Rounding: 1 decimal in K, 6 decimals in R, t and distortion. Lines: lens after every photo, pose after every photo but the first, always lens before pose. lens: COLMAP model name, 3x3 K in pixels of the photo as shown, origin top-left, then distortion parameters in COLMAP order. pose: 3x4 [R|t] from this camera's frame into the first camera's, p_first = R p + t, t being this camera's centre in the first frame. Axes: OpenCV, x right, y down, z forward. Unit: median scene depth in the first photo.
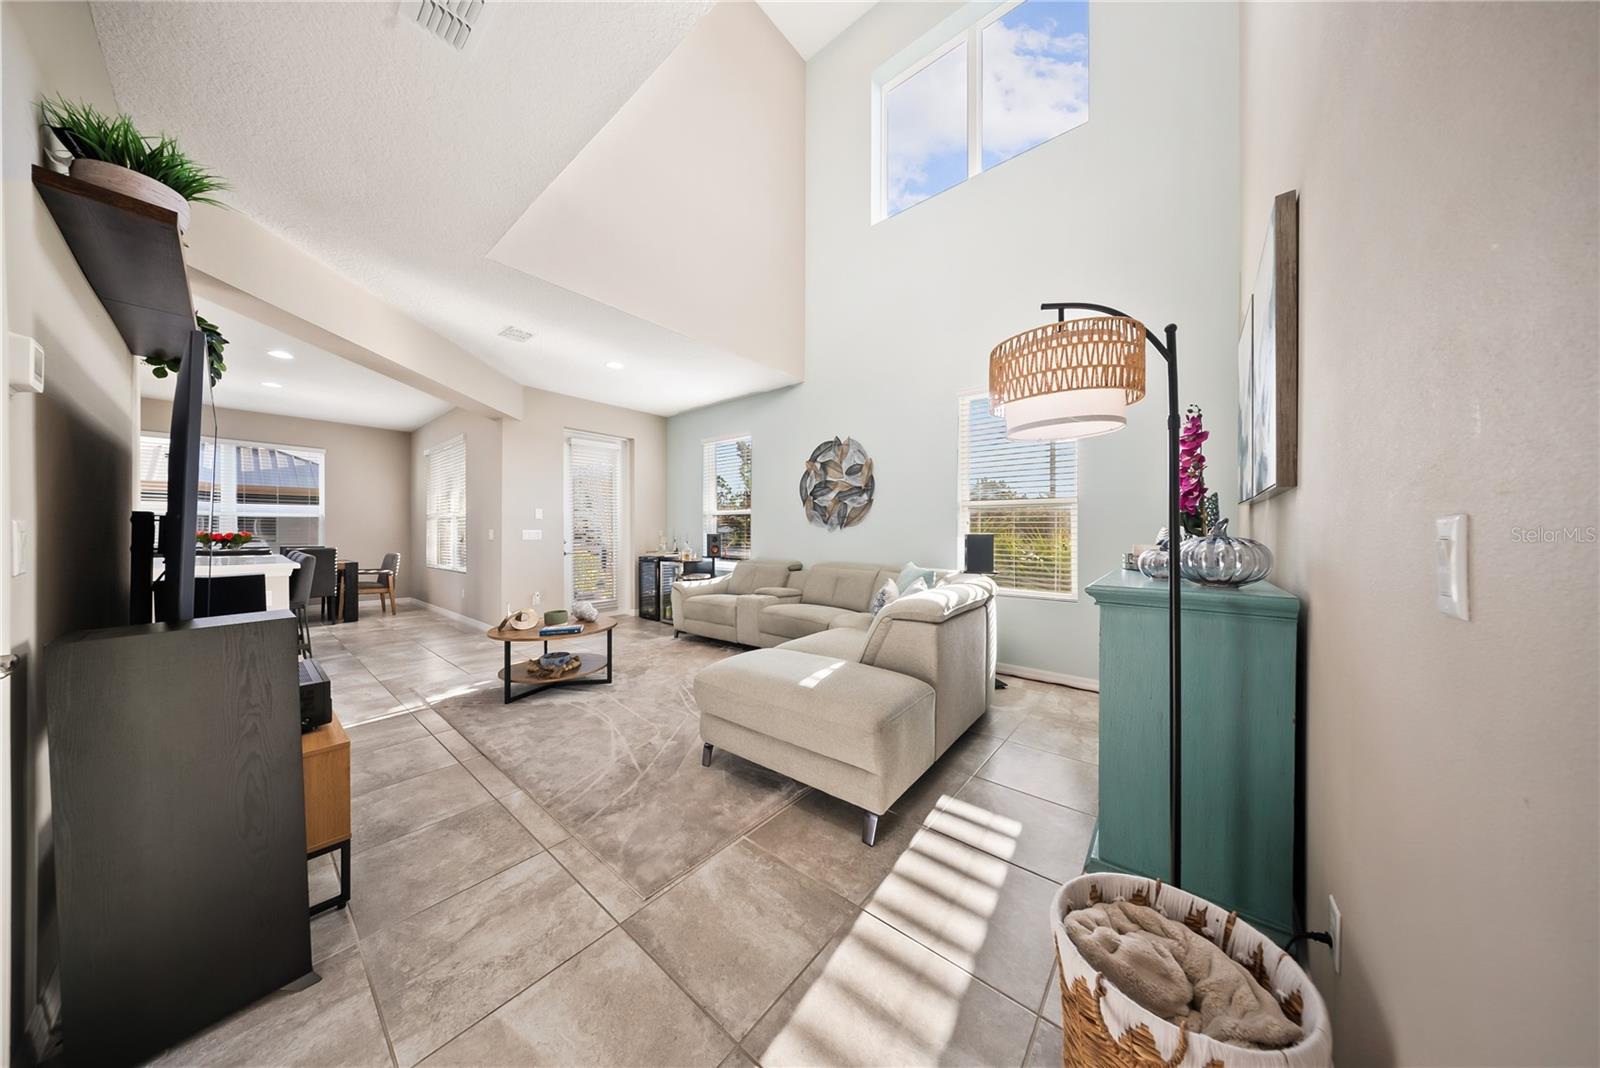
lens RADIAL K [[475.4, 0, 809.8], [0, 475.4, 533.4], [0, 0, 1]] dist [-0.002303, -0.000454]
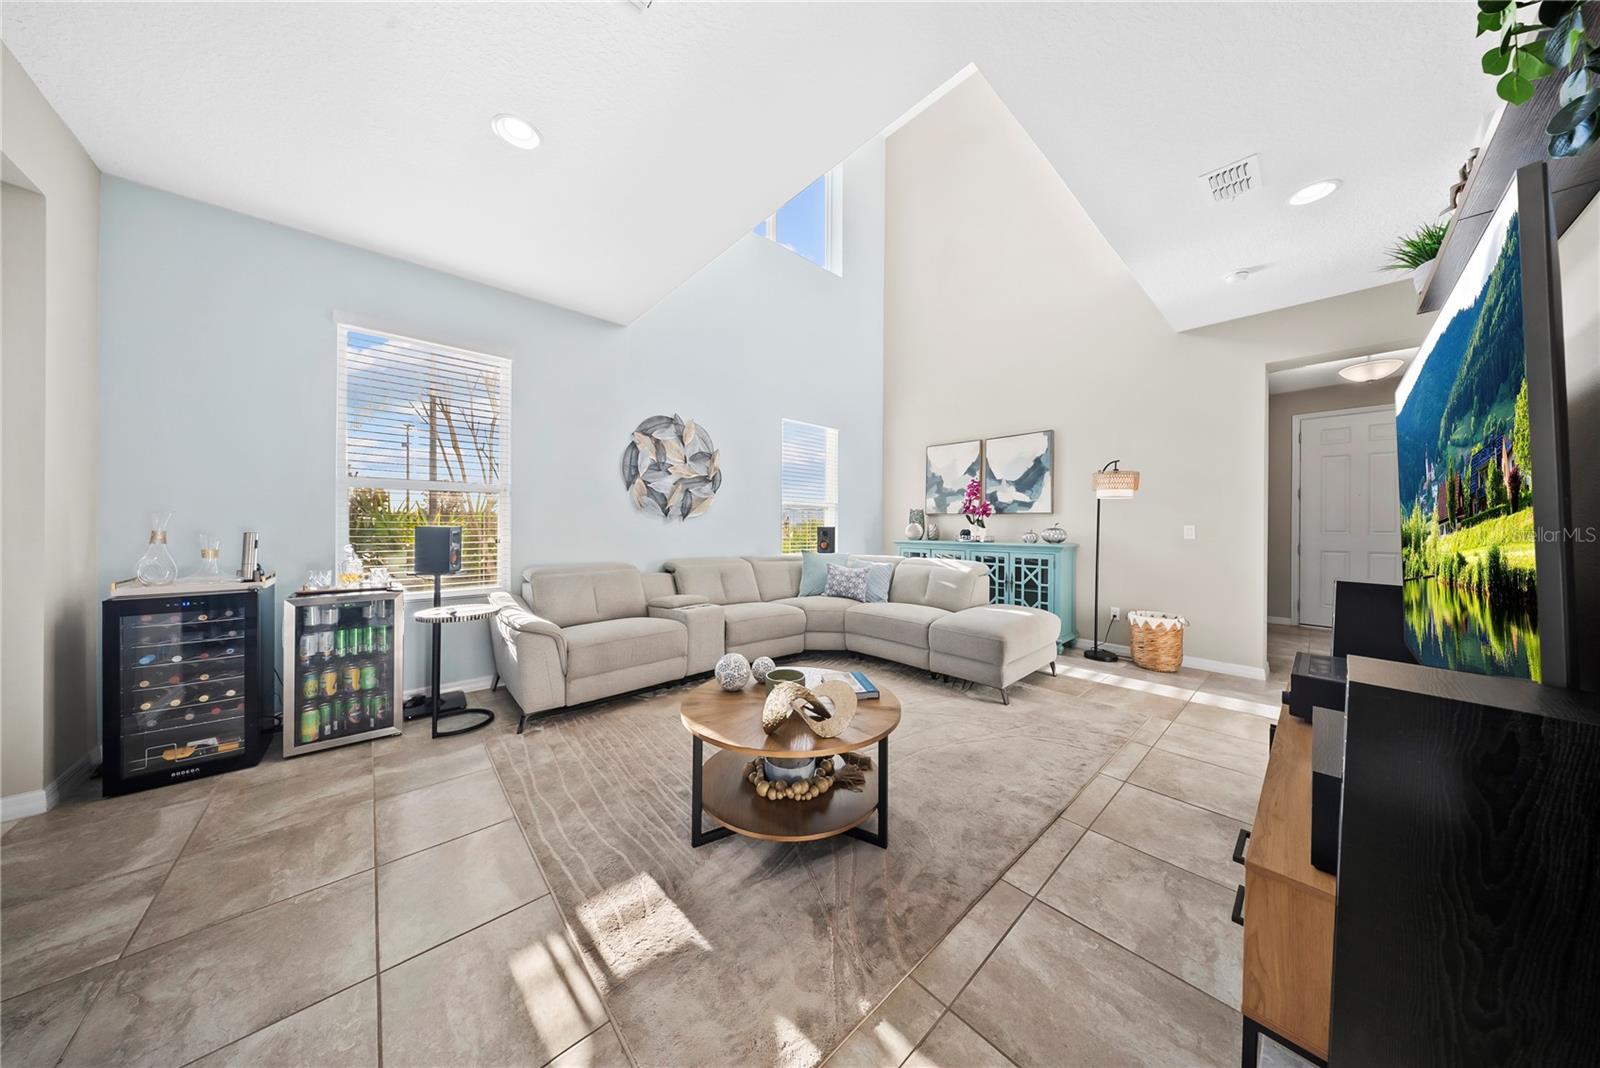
lens RADIAL K [[475.4, 0, 788.9], [0, 475.4, 524.6], [0, 0, 1]] dist [-0.002303, -0.000454]
pose [[0.158205, 0.005360, 0.987392, -0.533198], [-0.001838, 0.999985, -0.005134, 0.001222], [-0.987405, -0.001002, 0.158213, 0.461440]]
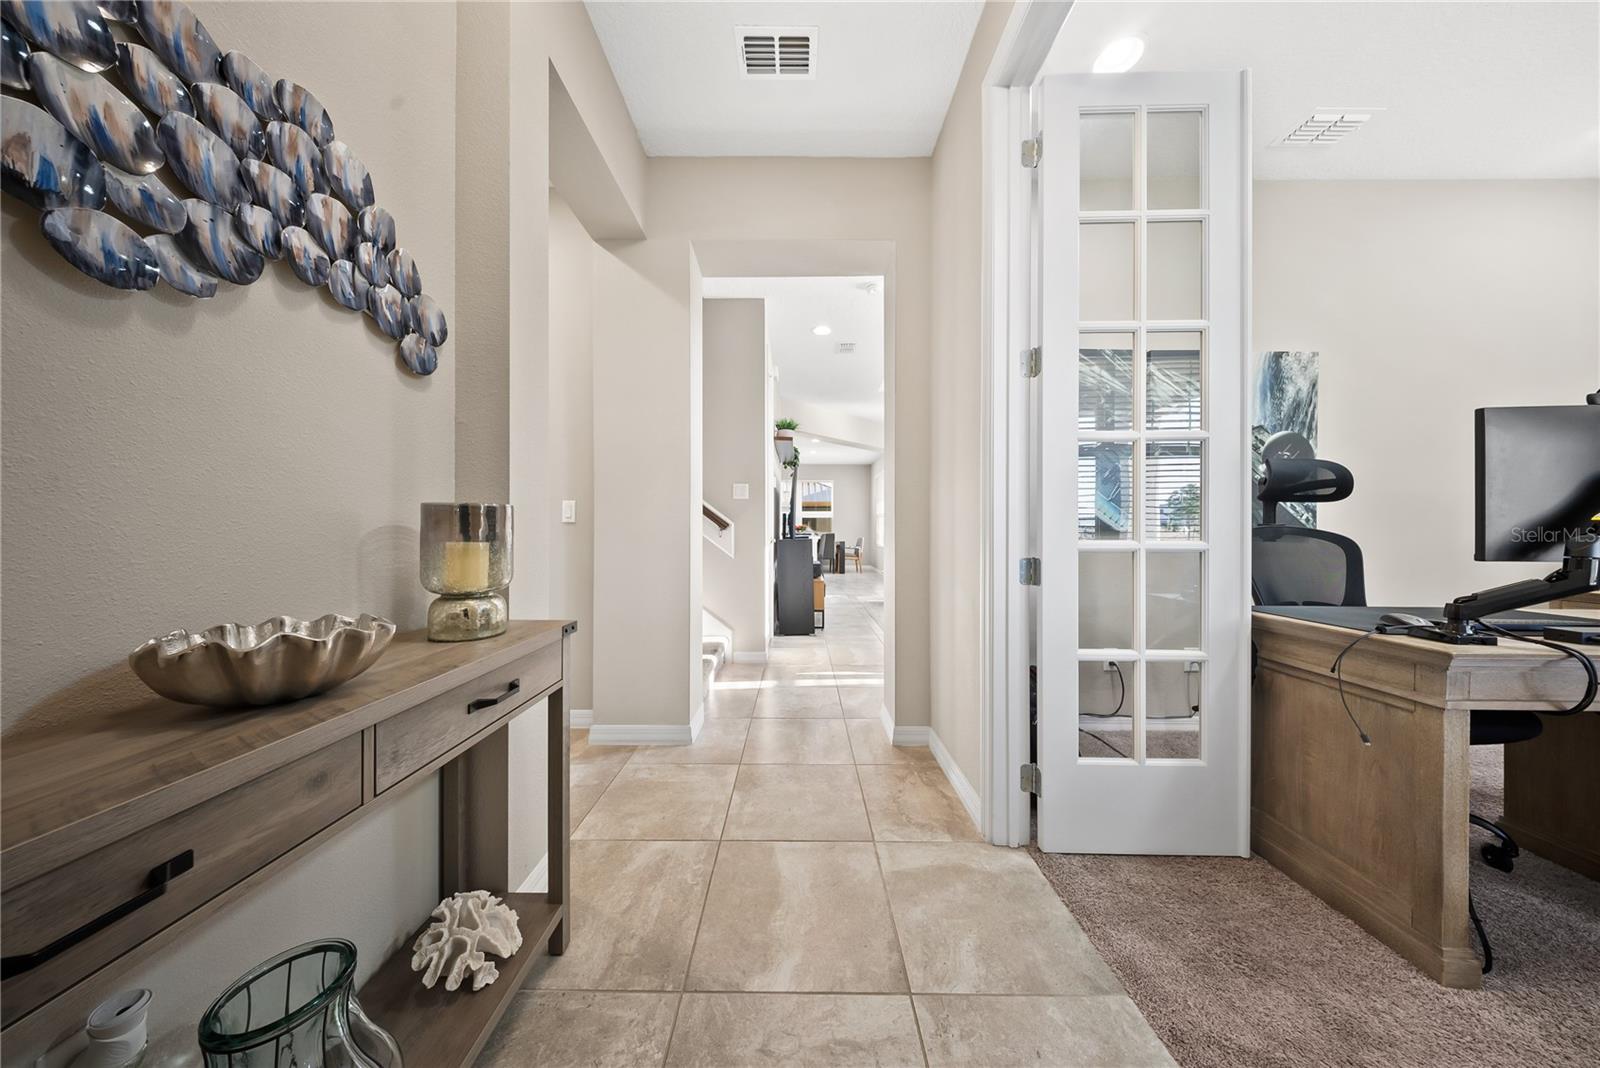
lens RADIAL K [[475.4, 0, 798.8], [0, 475.4, 530.6], [0, 0, 1]] dist [-0.002303, -0.000454]
pose [[0.631829, 0.005325, -0.775089, 0.405351], [-0.005789, 0.999981, 0.002152, 0.017733], [0.775086, 0.003127, 0.631848, -0.336902]]
